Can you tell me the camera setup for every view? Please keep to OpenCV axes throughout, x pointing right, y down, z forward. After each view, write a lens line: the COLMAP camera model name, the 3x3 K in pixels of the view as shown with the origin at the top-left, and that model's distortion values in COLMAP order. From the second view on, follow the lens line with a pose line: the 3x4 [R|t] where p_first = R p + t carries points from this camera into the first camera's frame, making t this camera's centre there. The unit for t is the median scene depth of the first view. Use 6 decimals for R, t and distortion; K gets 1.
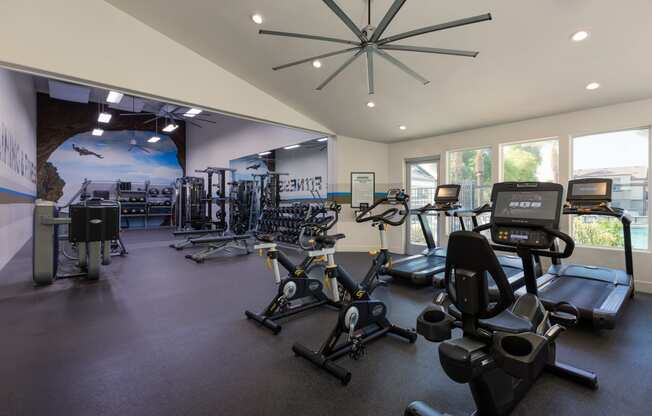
lens RADIAL K [[288.5, 0, 326.0], [0, 288.5, 208.0], [0, 0, 1]] dist [0.000075, 0.000007]
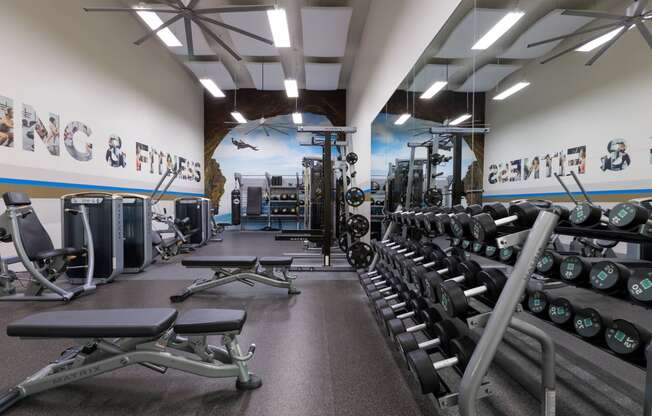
lens RADIAL K [[287.4, 0, 326.0], [0, 287.4, 208.0], [0, 0, 1]] dist [0.001365, 0.000222]
pose [[0.753613, 0.018294, -0.657064, -0.030456], [-0.014889, 0.999831, 0.010760, -0.007822], [0.657150, 0.001674, 0.753758, 0.452489]]
